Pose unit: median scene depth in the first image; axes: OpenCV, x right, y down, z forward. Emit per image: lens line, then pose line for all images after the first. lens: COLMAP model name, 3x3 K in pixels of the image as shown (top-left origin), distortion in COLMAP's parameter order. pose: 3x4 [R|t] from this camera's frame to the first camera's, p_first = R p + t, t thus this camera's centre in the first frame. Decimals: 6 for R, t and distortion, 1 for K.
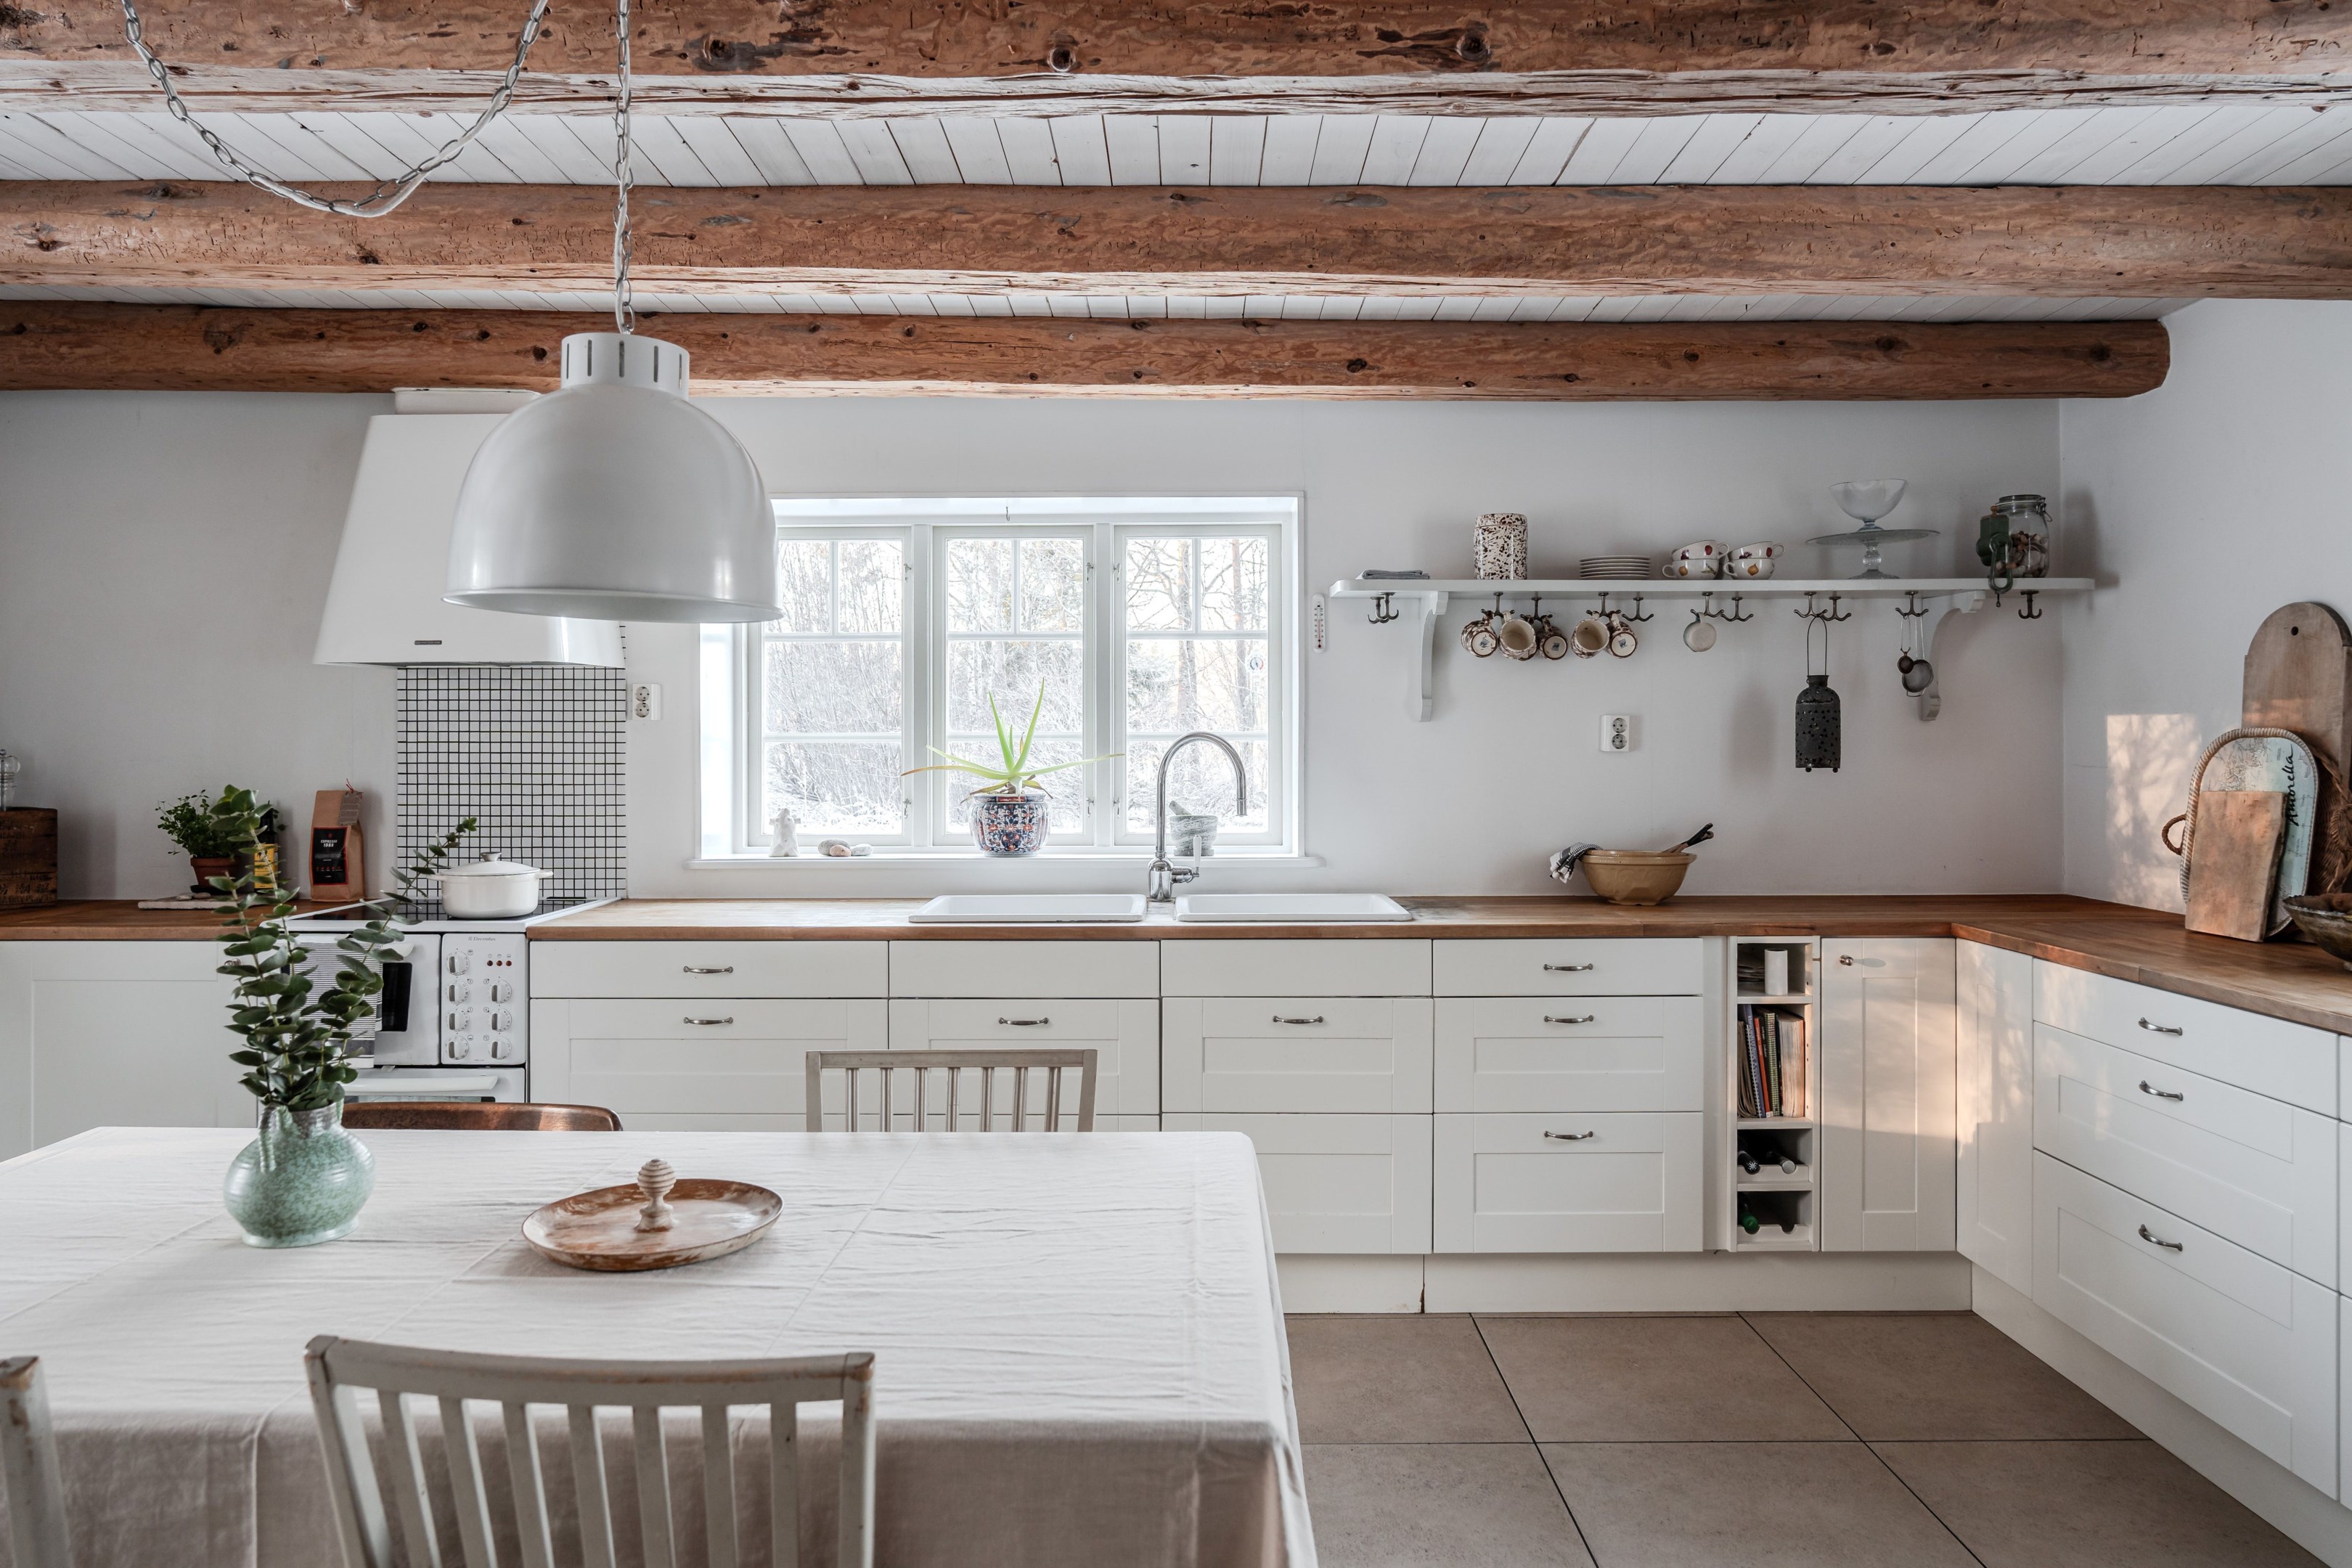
lens RADIAL K [[1494.4, 0, 1160.4], [0, 1494.4, 739.4], [0, 0, 1]] dist [-0.017986, 0.005948]
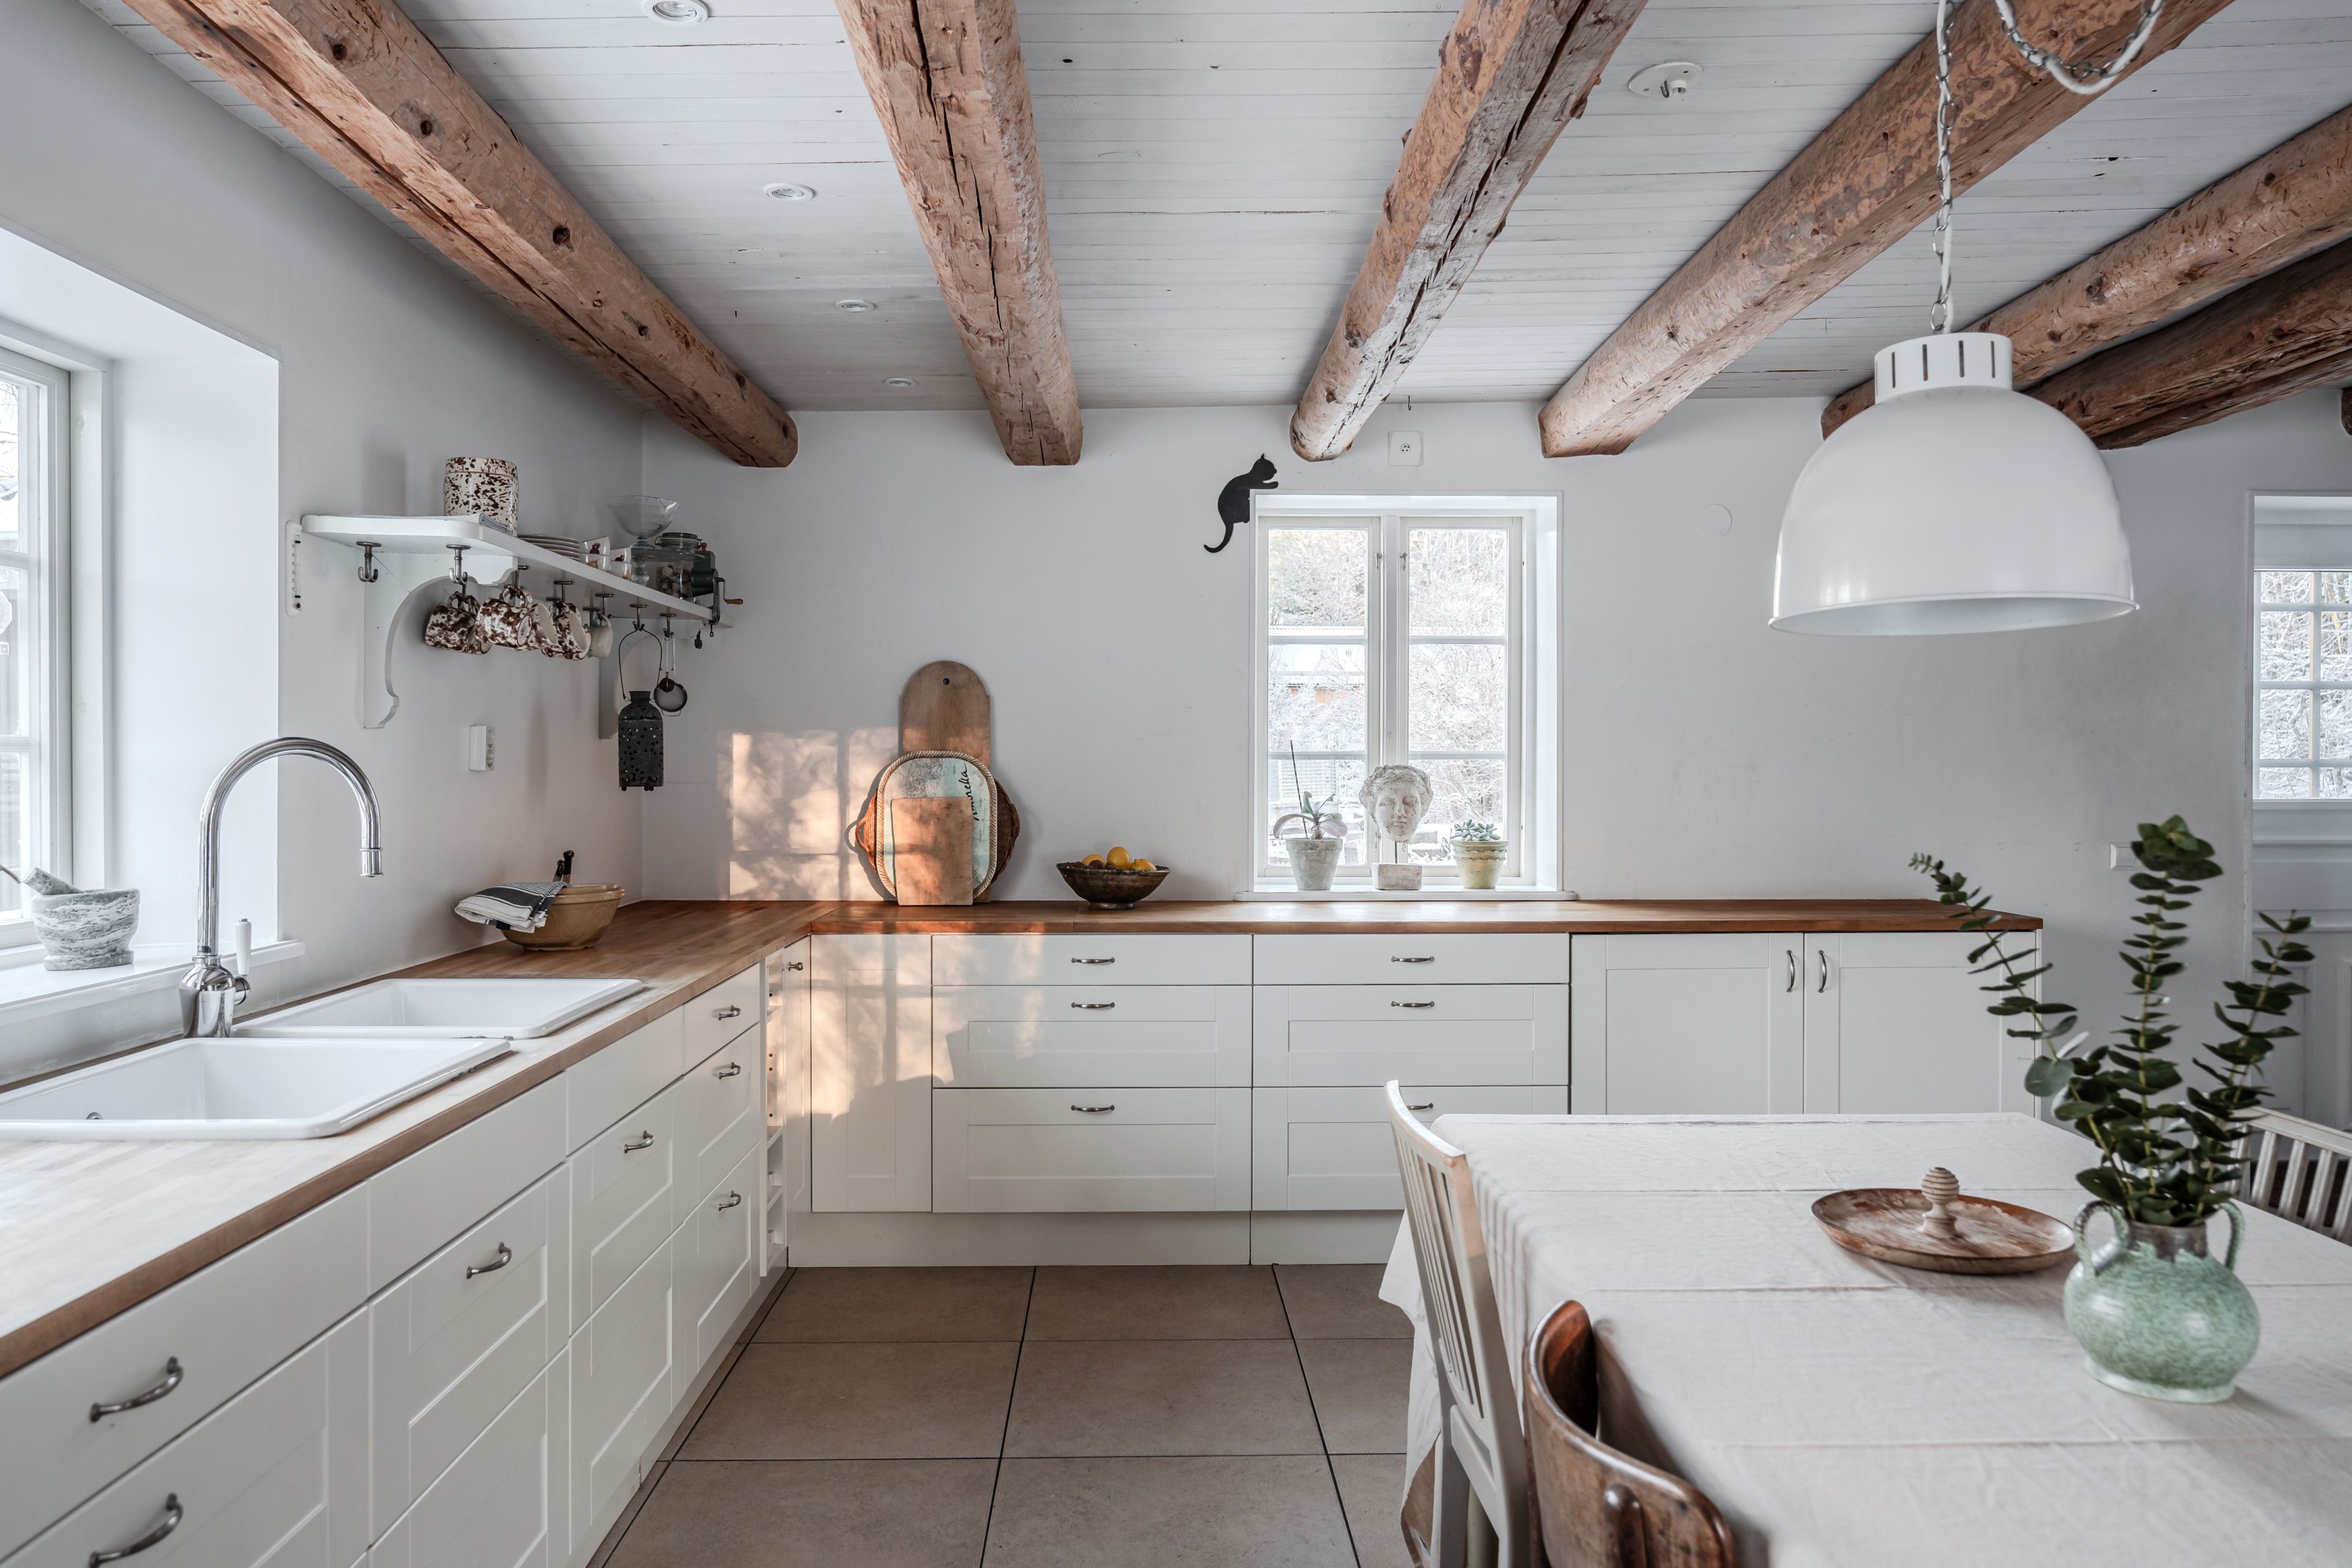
lens RADIAL K [[1604.4, 0, 1176.0], [0, 1604.4, 784.0], [0, 0, 1]] dist [0.000585, -0.000143]
pose [[-0.028056, -0.010408, 0.999552, -0.685877], [-0.002501, 0.999943, 0.010342, 0.006383], [-0.999603, -0.002210, -0.028081, 0.758087]]
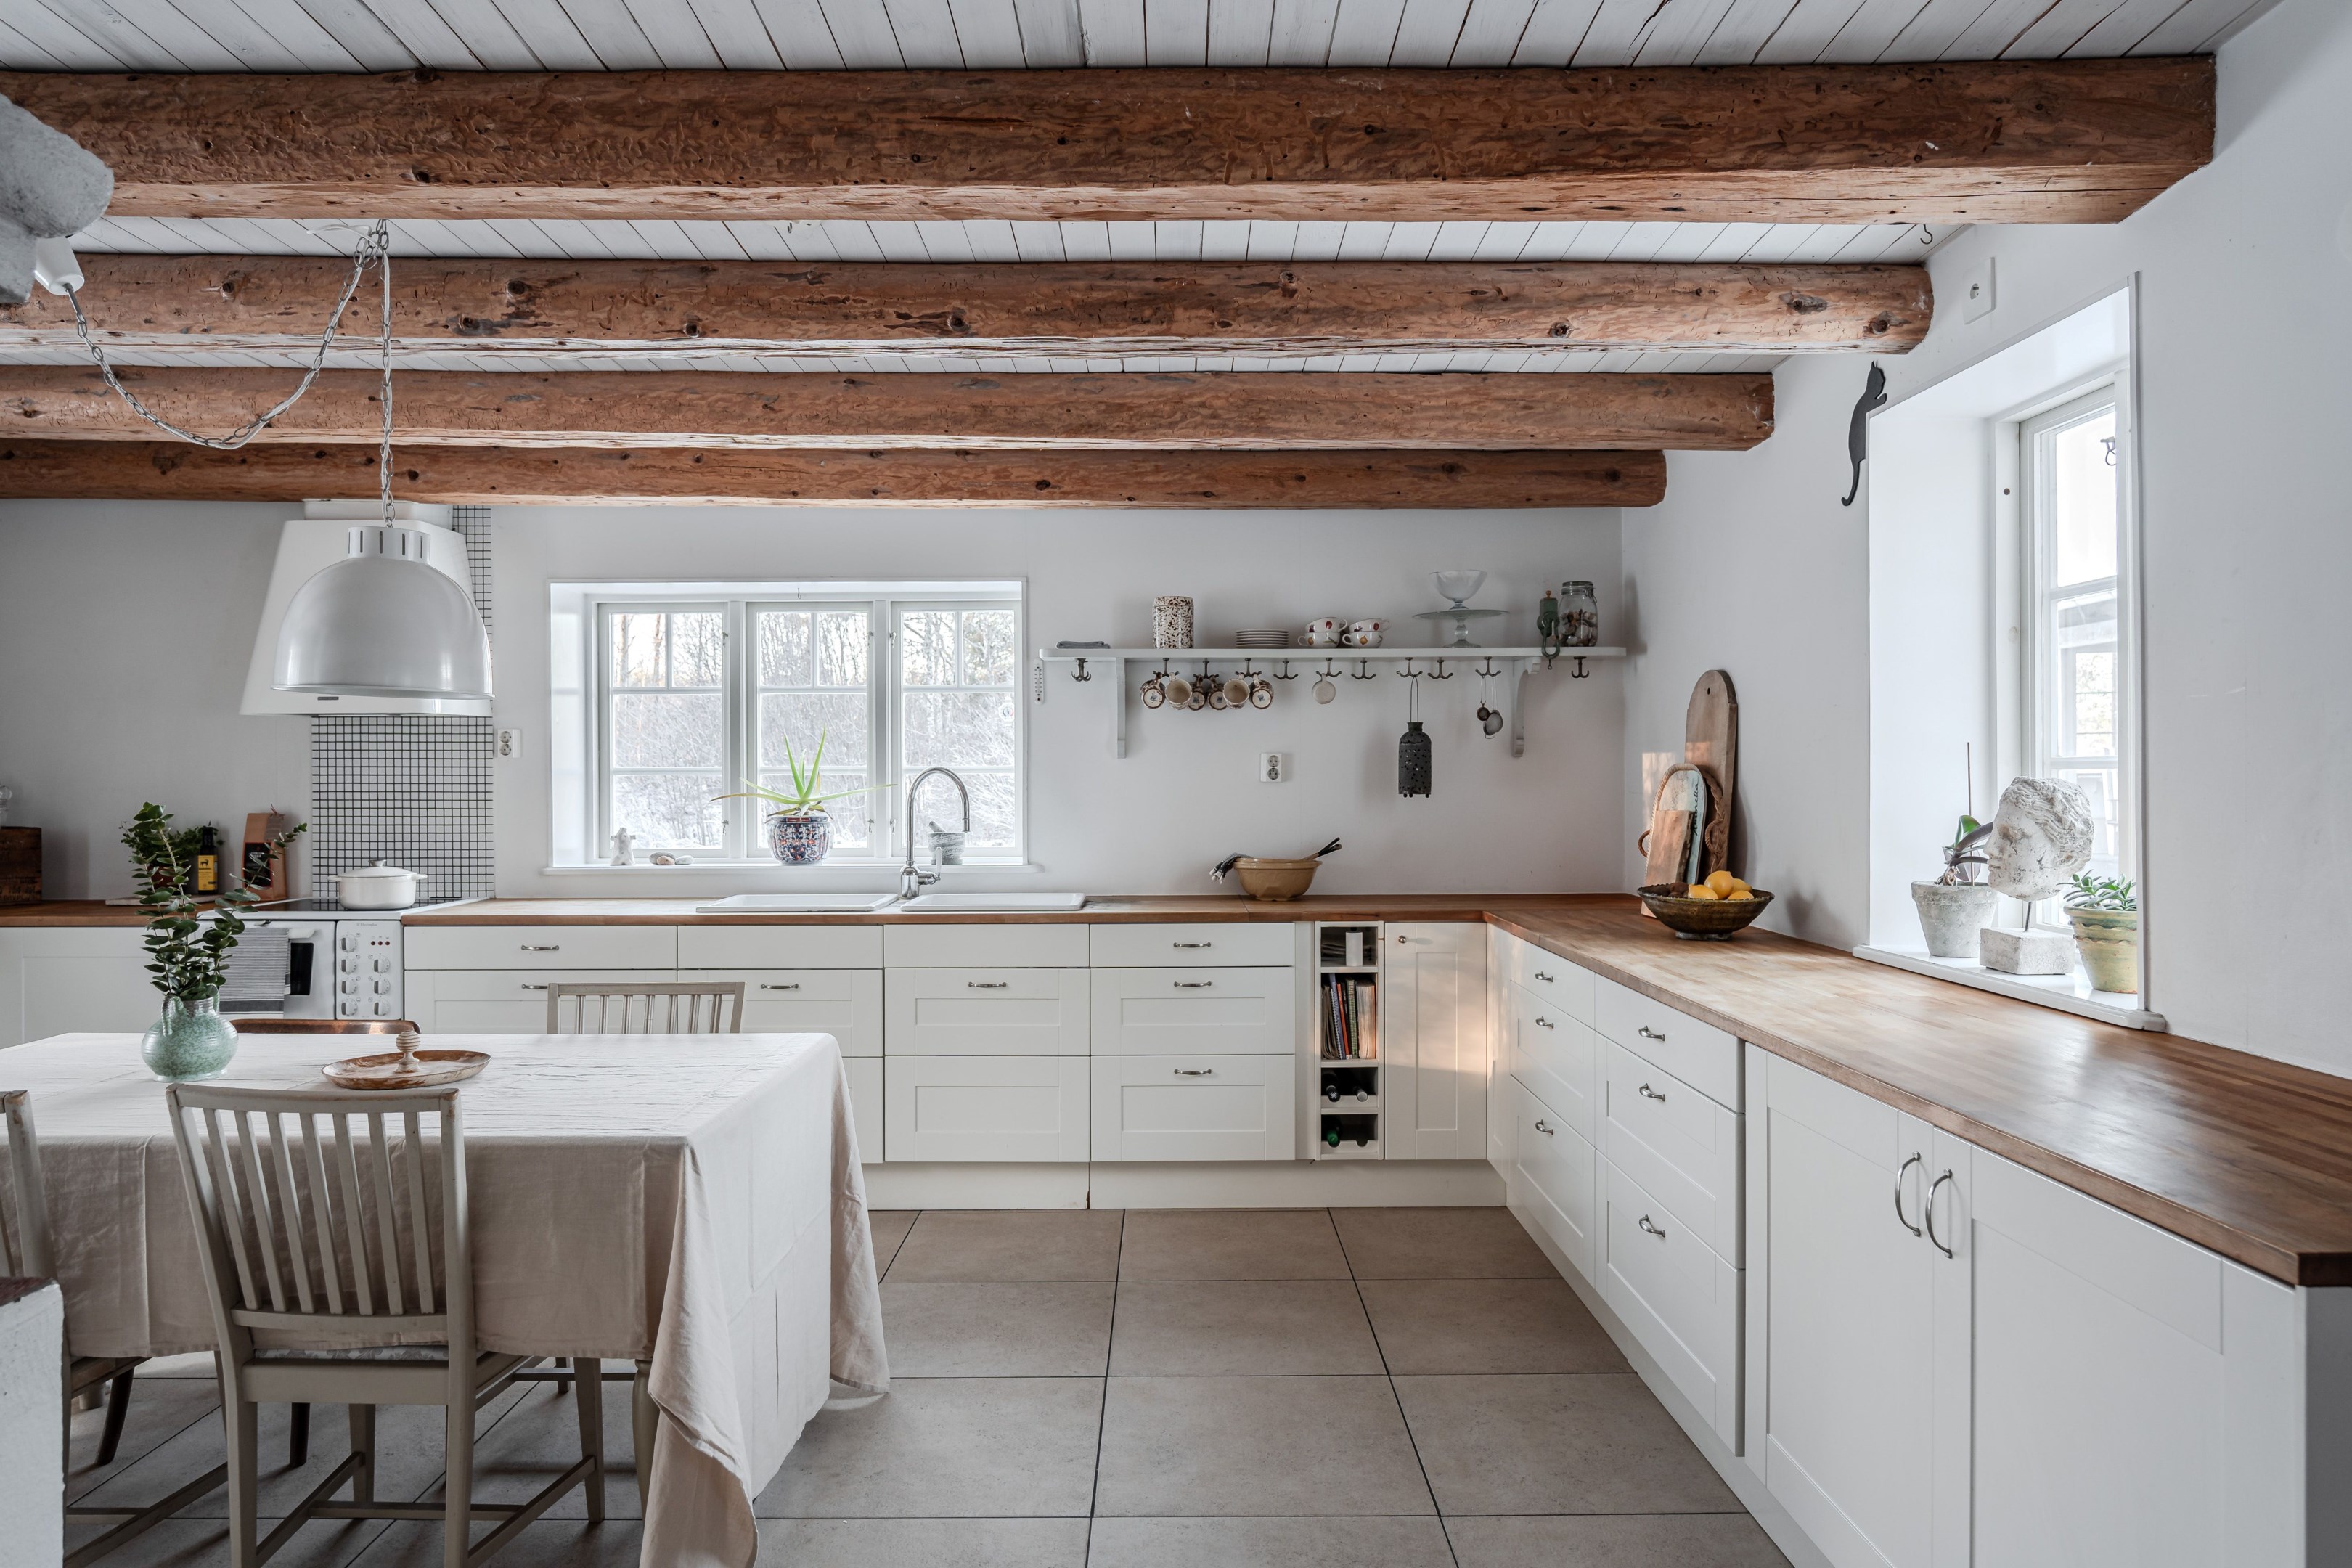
lens RADIAL K [[1498.3, 0, 1176.0], [0, 1498.3, 784.0], [0, 0, 1]] dist [-0.014240, 0.002456]
pose [[0.999947, -0.000927, 0.010217, 0.243194], [0.000842, 0.999965, 0.008349, -0.000675], [-0.010224, -0.008340, 0.999913, -0.321108]]
